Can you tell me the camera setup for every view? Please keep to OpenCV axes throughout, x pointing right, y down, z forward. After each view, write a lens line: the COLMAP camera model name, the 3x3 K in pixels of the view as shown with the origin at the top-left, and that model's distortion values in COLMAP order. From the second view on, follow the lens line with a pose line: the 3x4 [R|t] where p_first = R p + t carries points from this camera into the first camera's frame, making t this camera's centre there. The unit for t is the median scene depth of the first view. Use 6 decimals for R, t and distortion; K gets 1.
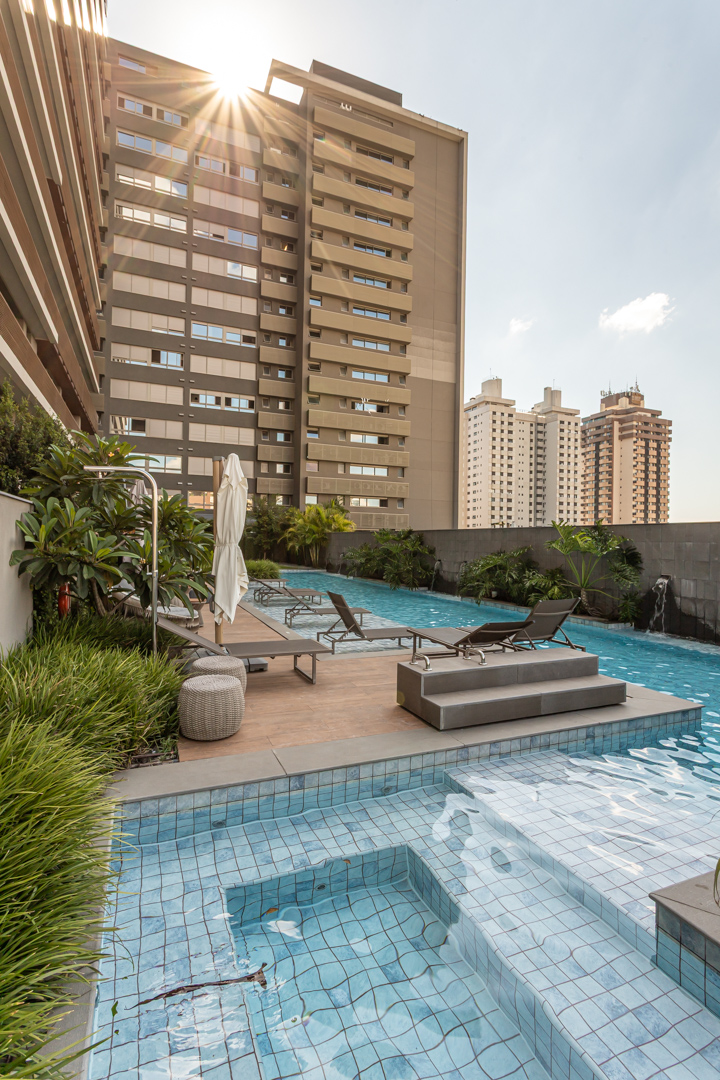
lens RADIAL K [[513.3, 0, 351.7], [0, 513.3, 531.5], [0, 0, 1]] dist [0.000009, 0.000897]
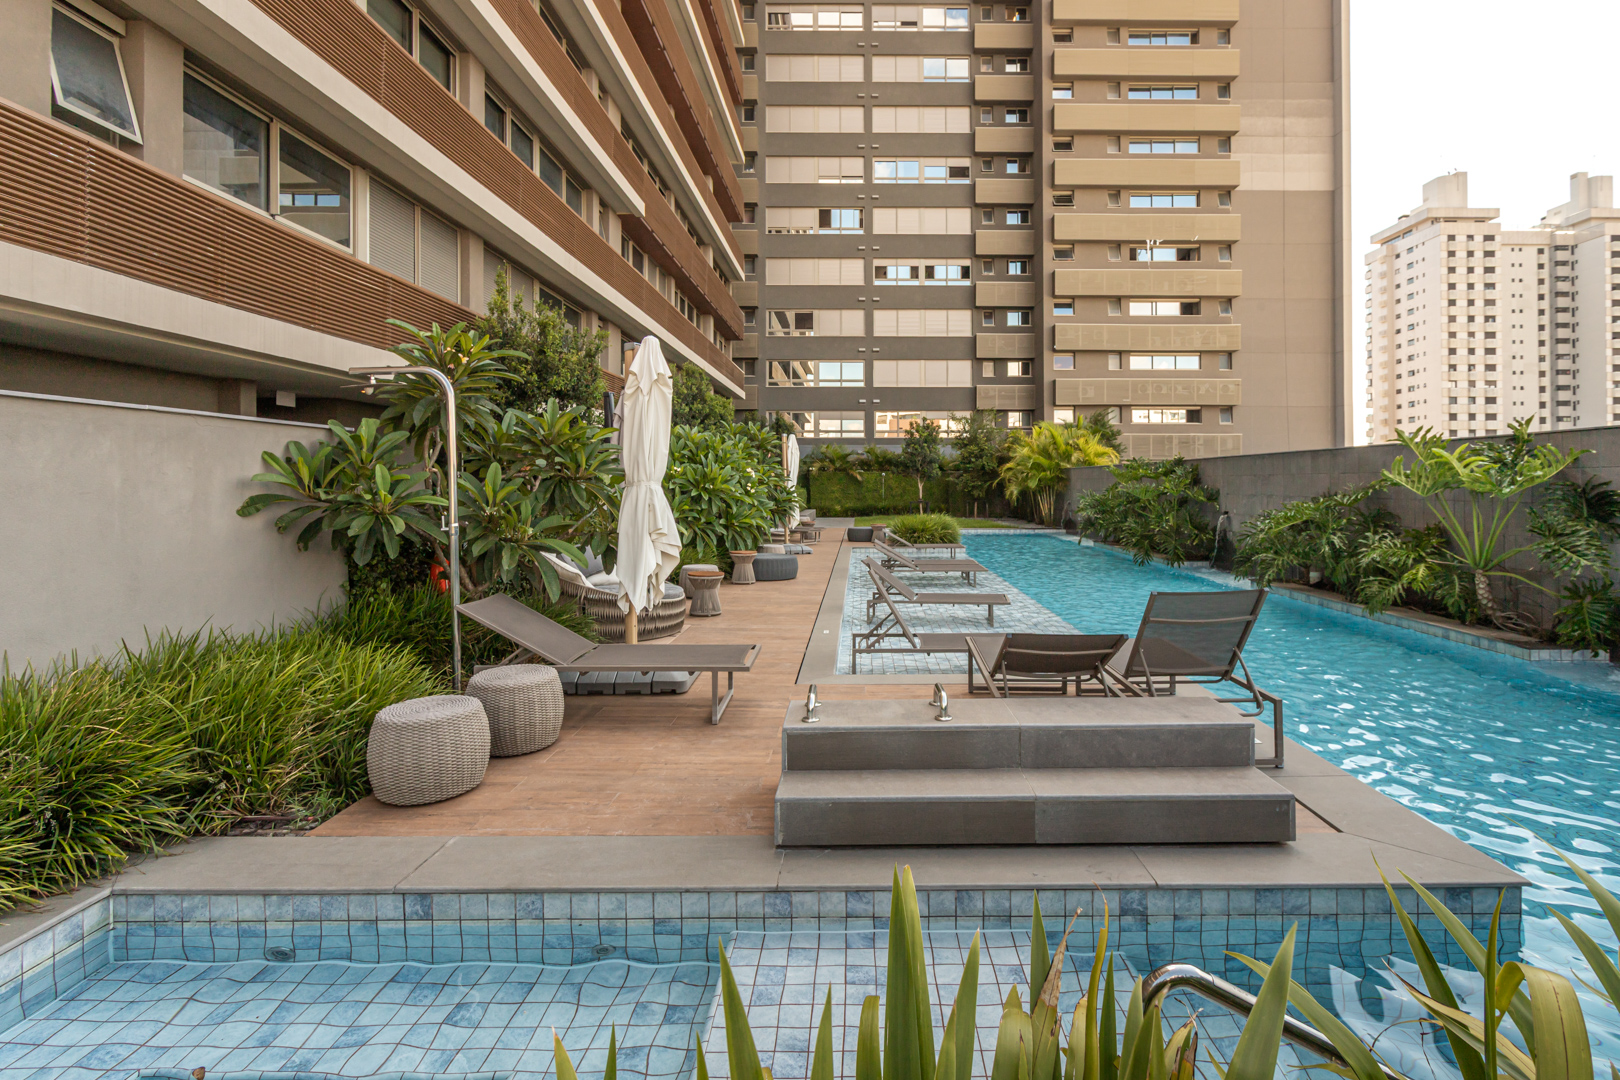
lens RADIAL K [[793.7, 0, 861.0], [0, 793.7, 471.9], [0, 0, 1]] dist [-0.003813, 0.002120]
pose [[0.926697, -0.022659, -0.375127, 0.050687], [0.022986, 0.999729, -0.003605, 0.002809], [0.375107, -0.005282, 0.926967, 0.029936]]
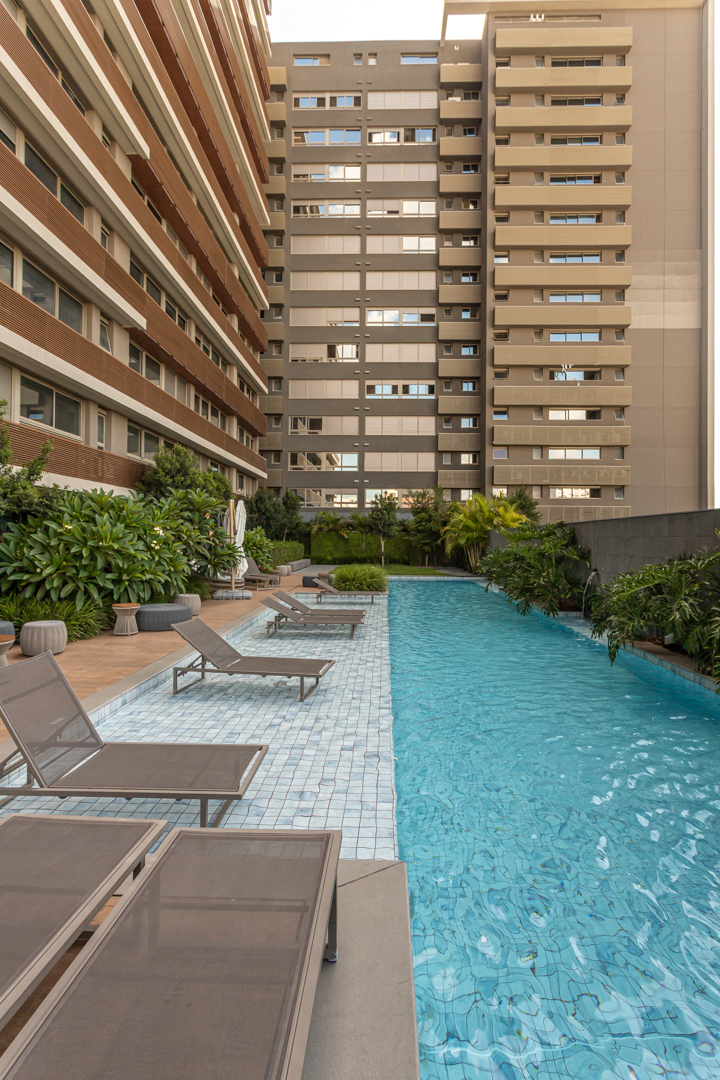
lens RADIAL K [[520.1, 0, 366.8], [0, 520.1, 531.8], [0, 0, 1]] dist [-0.002645, -0.000213]
pose [[0.913019, -0.014286, -0.407668, 0.068948], [0.013756, 0.999896, -0.004231, 0.003500], [0.407686, -0.001745, 0.913121, 0.124923]]
